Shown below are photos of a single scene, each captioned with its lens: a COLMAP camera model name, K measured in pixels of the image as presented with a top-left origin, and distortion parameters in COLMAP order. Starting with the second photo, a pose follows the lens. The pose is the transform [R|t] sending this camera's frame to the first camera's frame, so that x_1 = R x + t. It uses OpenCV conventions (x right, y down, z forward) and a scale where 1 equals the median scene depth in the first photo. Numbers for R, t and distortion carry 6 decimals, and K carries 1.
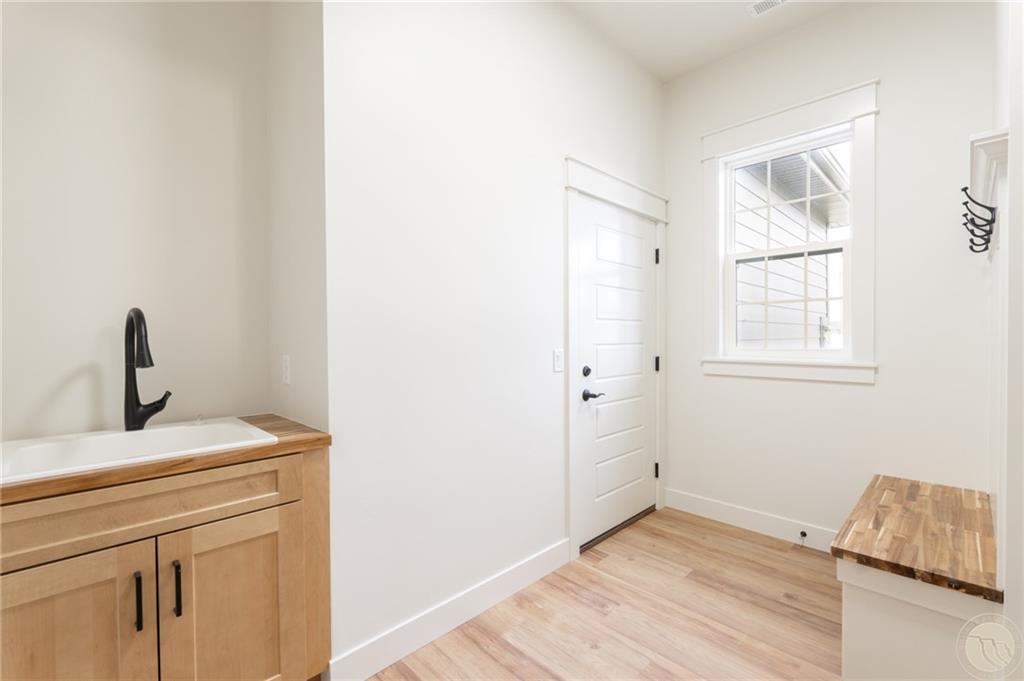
lens RADIAL K [[446.8, 0, 507.4], [0, 446.8, 339.7], [0, 0, 1]] dist [-0.003877, 0.001586]
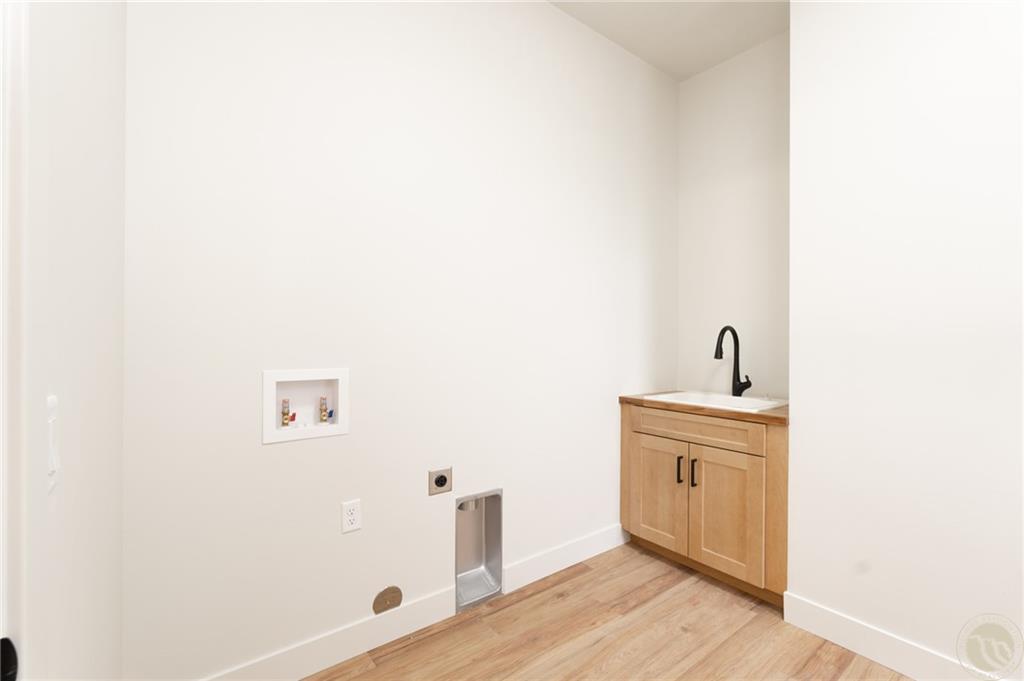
lens RADIAL K [[446.8, 0, 511.7], [0, 446.8, 342.7], [0, 0, 1]] dist [-0.003877, 0.001586]
pose [[-0.134849, -0.000045, -0.990866, 1.134226], [-0.012799, 0.999917, 0.001696, 0.005085], [0.990783, 0.012911, -0.134839, 0.426463]]
